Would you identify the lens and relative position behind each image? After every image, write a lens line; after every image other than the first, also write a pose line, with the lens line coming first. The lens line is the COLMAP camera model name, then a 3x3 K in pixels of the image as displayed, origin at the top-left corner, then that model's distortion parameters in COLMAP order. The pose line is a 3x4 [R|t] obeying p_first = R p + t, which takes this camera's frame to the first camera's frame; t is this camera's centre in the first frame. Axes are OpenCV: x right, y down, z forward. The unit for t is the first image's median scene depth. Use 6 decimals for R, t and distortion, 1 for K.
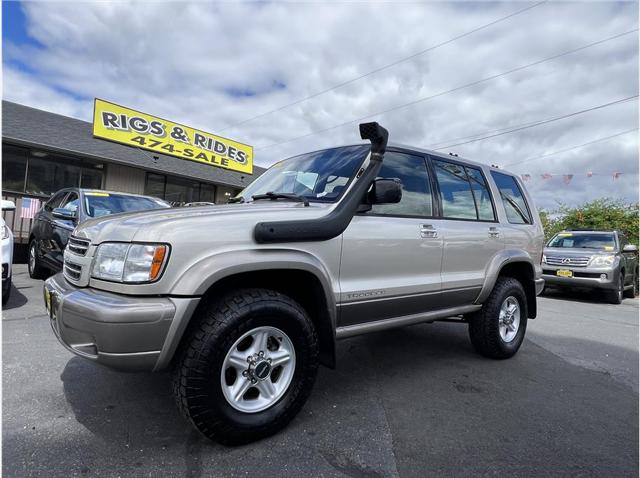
lens RADIAL K [[385.4, 0, 316.7], [0, 385.4, 244.6], [0, 0, 1]] dist [0.000193, 0.003025]
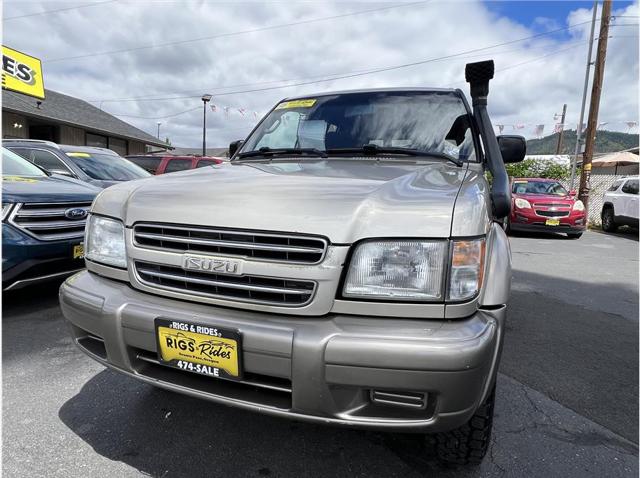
lens RADIAL K [[389.2, 0, 317.9], [0, 389.2, 245.8], [0, 0, 1]] dist [-0.001556, -0.000426]
pose [[0.870014, -0.104088, 0.481914, -0.213154], [0.027506, 0.986185, 0.163349, -0.022725], [-0.492259, -0.128860, 0.860858, 0.119750]]
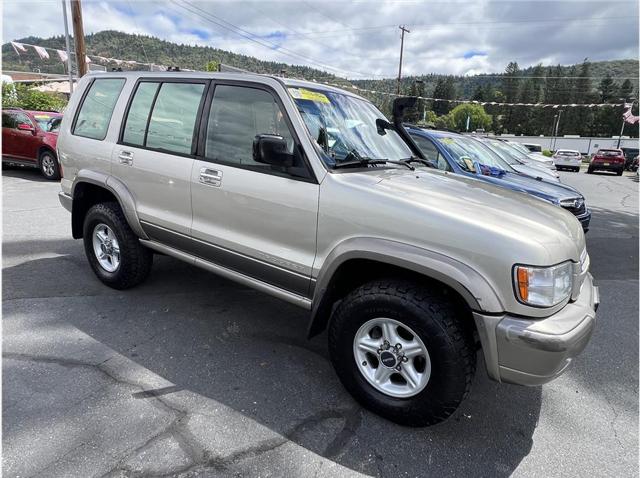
lens RADIAL K [[389.2, 0, 317.9], [0, 389.2, 245.8], [0, 0, 1]] dist [-0.001556, -0.000426]
pose [[-0.280302, -0.334752, 0.899651, -0.368726], [-0.066318, 0.941737, 0.329749, -0.081820], [-0.957618, 0.032766, -0.286170, 0.537028]]
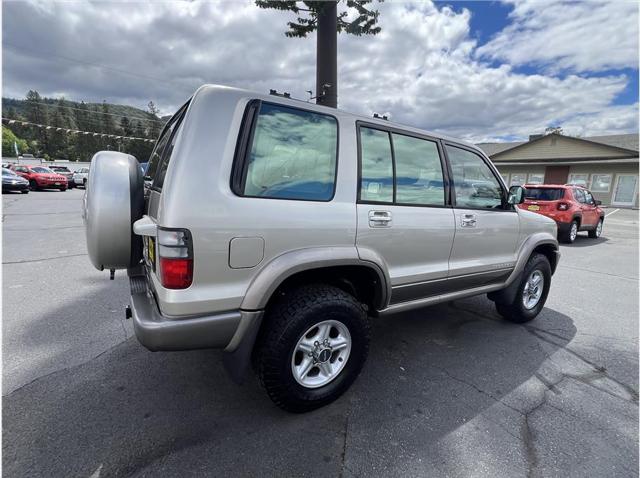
lens RADIAL K [[309.7, 0, 318.7], [0, 309.7, 240.7], [0, 0, 1]] dist [-0.003113, 0.000668]
pose [[-0.987230, -0.118452, 0.106520, 0.081833], [-0.094714, 0.974085, 0.205395, -0.053780], [-0.128089, 0.192683, -0.972865, 0.859150]]
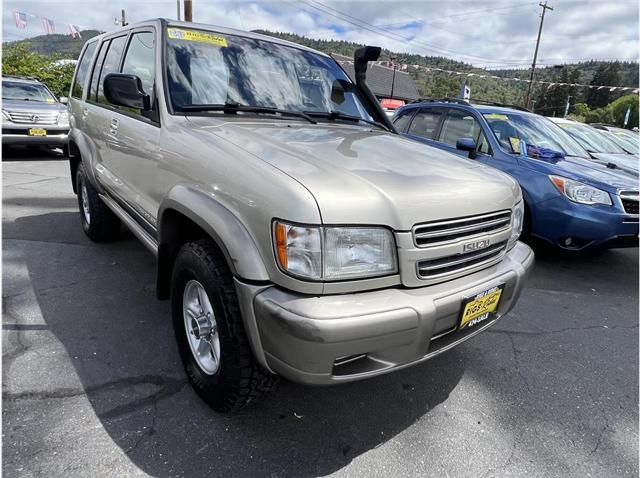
lens RADIAL K [[390.6, 0, 319.3], [0, 390.6, 246.6], [0, 0, 1]] dist [-0.005042, 0.002572]
pose [[0.019662, -0.362838, 0.931645, -0.366215], [-0.061047, 0.929651, 0.363350, -0.058778], [-0.997941, -0.064018, -0.003871, 0.353846]]
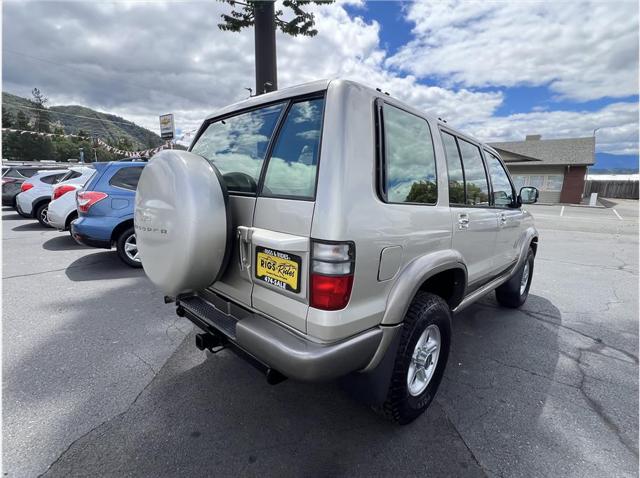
lens RADIAL K [[309.7, 0, 318.7], [0, 309.7, 240.7], [0, 0, 1]] dist [-0.003113, 0.000668]
pose [[-0.989652, -0.070326, -0.125073, 0.211156], [-0.092701, 0.978694, 0.183205, -0.044252], [0.109524, 0.192904, -0.975086, 0.846365]]
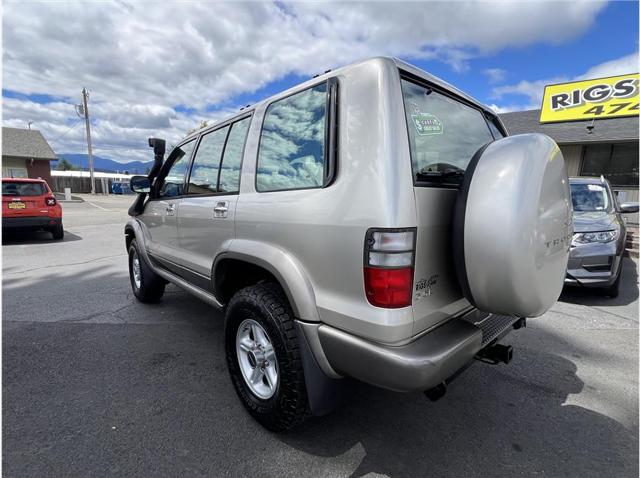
lens RADIAL K [[309.7, 0, 318.7], [0, 309.7, 240.7], [0, 0, 1]] dist [-0.003113, 0.000668]
pose [[0.062501, 0.089472, -0.994026, 0.449263], [-0.025111, 0.995799, 0.088053, -0.012960], [0.997729, 0.019457, 0.064485, 0.498175]]
